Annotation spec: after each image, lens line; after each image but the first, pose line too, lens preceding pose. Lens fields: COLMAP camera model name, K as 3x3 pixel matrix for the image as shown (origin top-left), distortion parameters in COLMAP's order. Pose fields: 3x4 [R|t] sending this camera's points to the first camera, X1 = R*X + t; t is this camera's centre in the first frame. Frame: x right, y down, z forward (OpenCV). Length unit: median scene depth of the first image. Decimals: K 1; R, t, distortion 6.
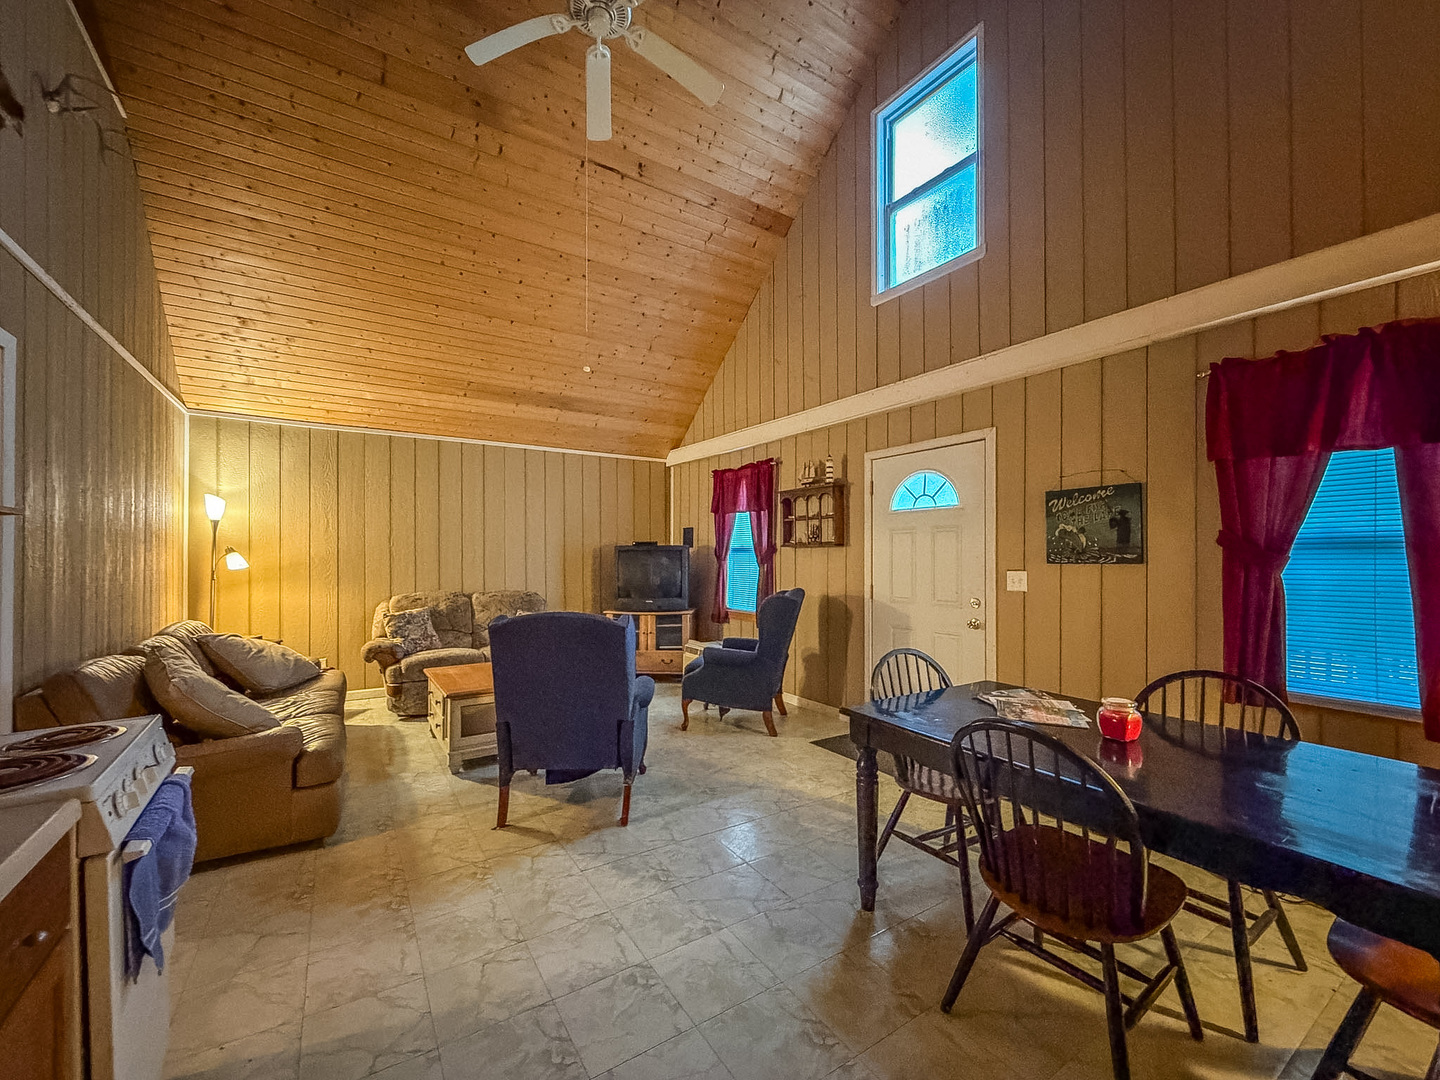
lens RADIAL K [[594.7, 0, 715.7], [0, 594.7, 550.0], [0, 0, 1]] dist [0.000287, -0.000301]
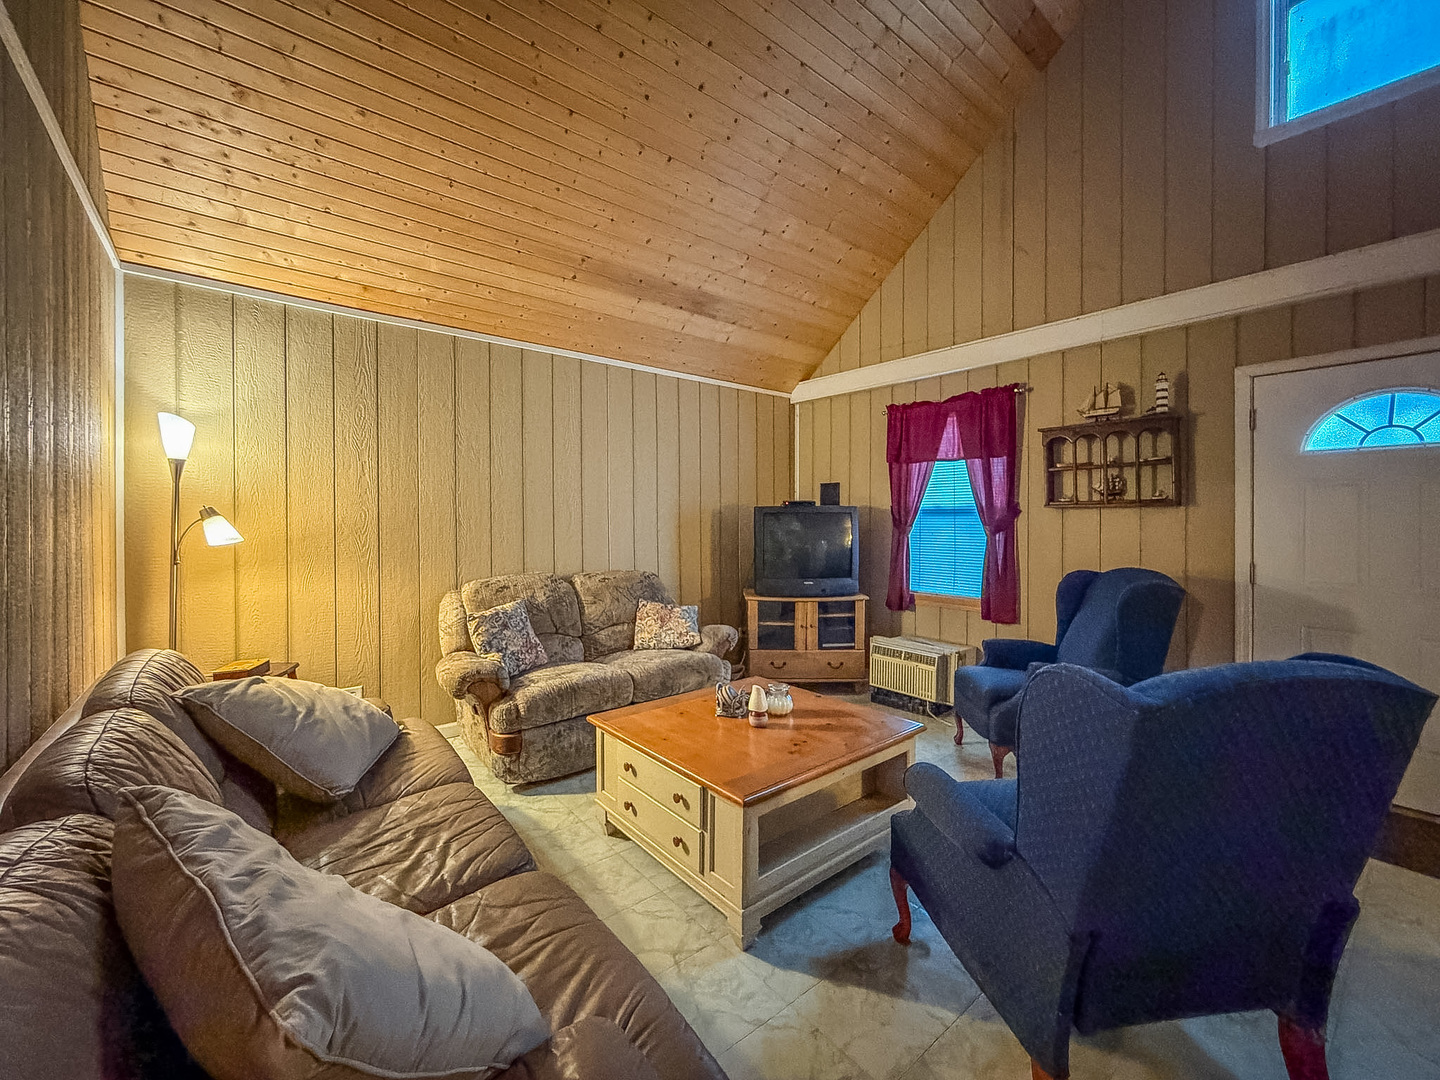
lens RADIAL K [[594.7, 0, 721.9], [0, 594.7, 520.3], [0, 0, 1]] dist [0.000287, -0.000301]
pose [[0.993682, -0.001865, 0.112220, -0.347819], [0.000684, 0.999944, 0.010562, 0.002149], [-0.112234, -0.010418, 0.993627, 0.336621]]
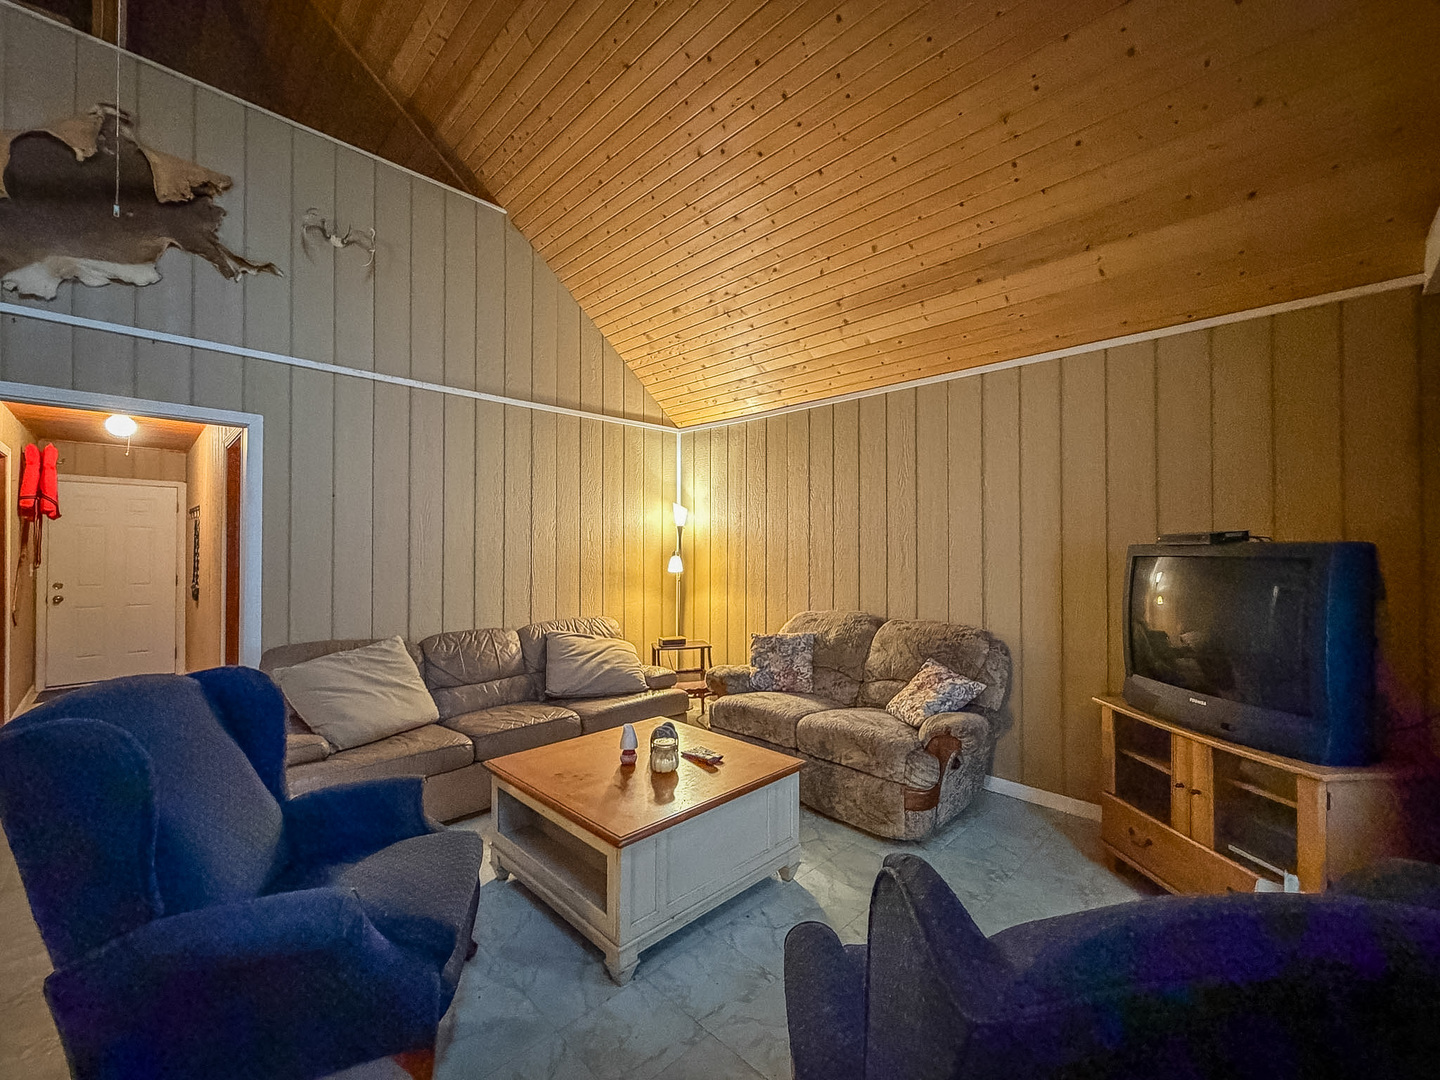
lens RADIAL K [[594.7, 0, 706.3], [0, 594.7, 544.4], [0, 0, 1]] dist [0.000287, -0.000301]
pose [[0.189604, -0.006130, -0.981842, 0.210905], [0.006189, 0.999968, -0.005048, -0.009504], [0.981841, -0.005119, 0.189636, 0.751236]]
